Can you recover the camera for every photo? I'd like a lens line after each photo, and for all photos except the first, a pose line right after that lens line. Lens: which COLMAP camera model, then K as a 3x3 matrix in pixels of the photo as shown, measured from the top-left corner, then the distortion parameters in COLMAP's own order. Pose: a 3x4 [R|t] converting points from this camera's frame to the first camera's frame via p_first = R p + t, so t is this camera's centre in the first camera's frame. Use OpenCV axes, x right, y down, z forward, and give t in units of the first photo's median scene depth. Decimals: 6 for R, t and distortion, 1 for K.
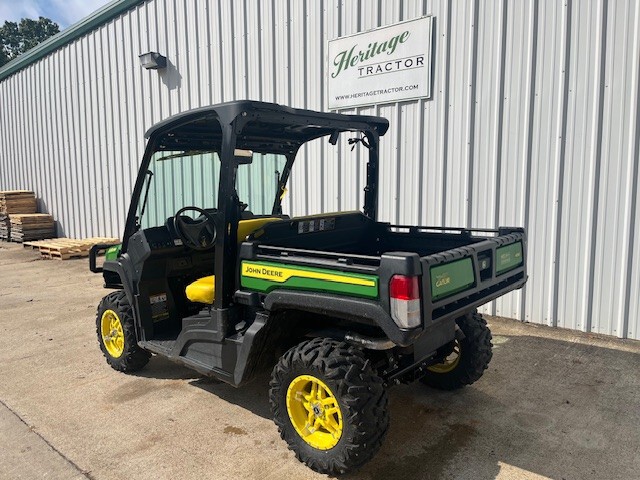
lens RADIAL K [[488.0, 0, 317.5], [0, 488.0, 235.7], [0, 0, 1]] dist [0.064788, -0.087108]
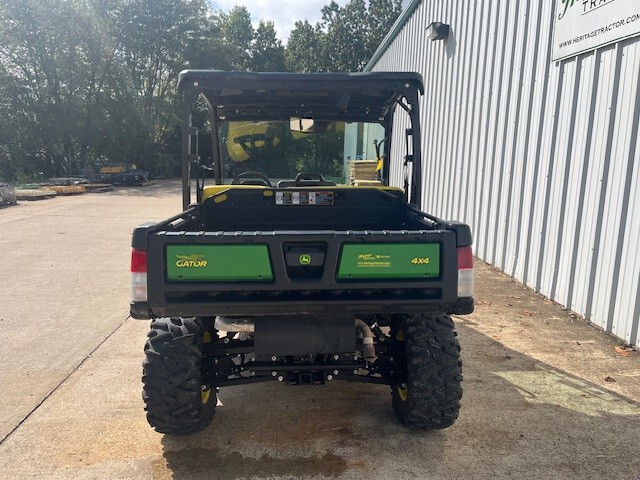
lens RADIAL K [[481.1, 0, 320.0], [0, 481.1, 240.0], [0, 0, 1]] dist [0.060446, -0.088009]
pose [[0.691137, 0.144829, -0.708064, 0.418872], [-0.099939, 0.989455, 0.104836, -0.025500], [0.715781, -0.001693, 0.698323, 0.231395]]
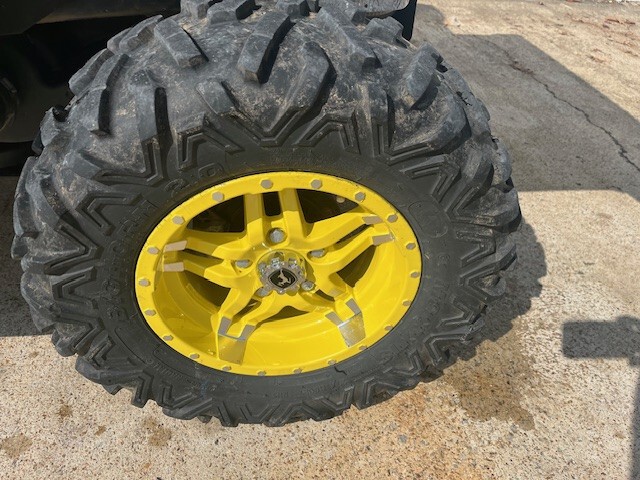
lens RADIAL K [[488.0, 0, 317.5], [0, 488.0, 235.7], [0, 0, 1]] dist [0.064788, -0.087108]
pose [[0.659890, -0.416557, 0.625320, -0.068534], [0.007824, 0.836013, 0.548654, 0.085551], [-0.751322, -0.357158, 0.554936, 0.385719]]
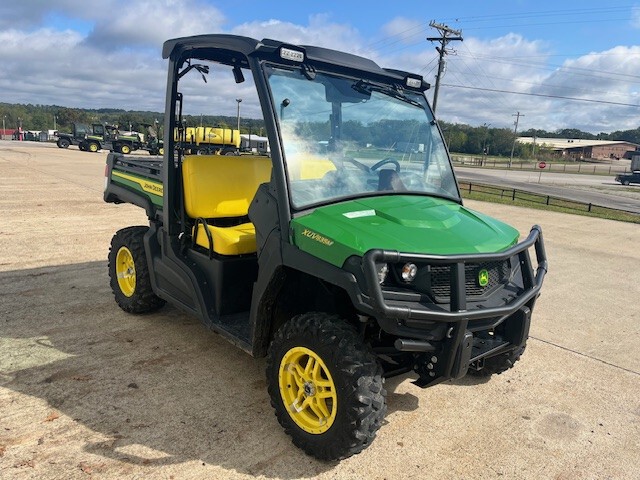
lens RADIAL K [[488.0, 0, 317.5], [0, 488.0, 235.7], [0, 0, 1]] dist [0.064788, -0.087108]
pose [[-0.993176, -0.072667, 0.091219, -0.143633], [-0.041724, 0.951783, 0.303922, -0.126606], [-0.108906, 0.298042, -0.948320, 1.254214]]
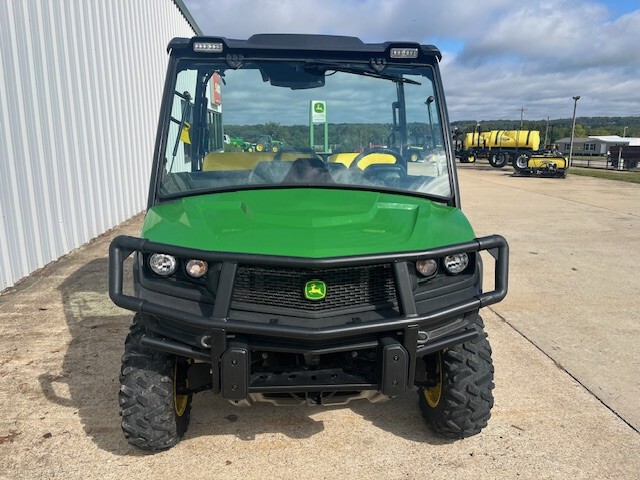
lens RADIAL K [[488.0, 0, 317.5], [0, 488.0, 235.7], [0, 0, 1]] dist [0.064788, -0.087108]
pose [[-0.710344, -0.134355, 0.690912, -0.481191], [0.083960, 0.958429, 0.272698, -0.094864], [-0.698829, 0.251719, -0.669534, 1.057216]]
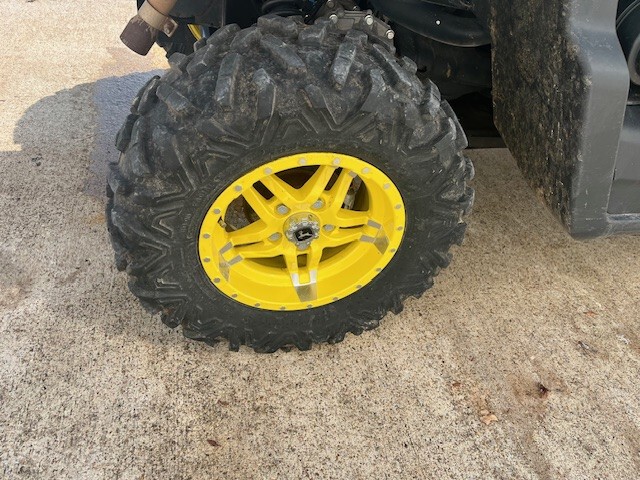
lens RADIAL K [[494.1, 0, 320.0], [0, 494.1, 240.0], [0, 0, 1]] dist [0.057535, -0.081916]
pose [[-0.572508, 0.490620, -0.656907, 0.281459], [-0.221430, 0.678911, 0.700035, 0.020584], [0.789432, 0.546234, -0.280044, 0.706130]]
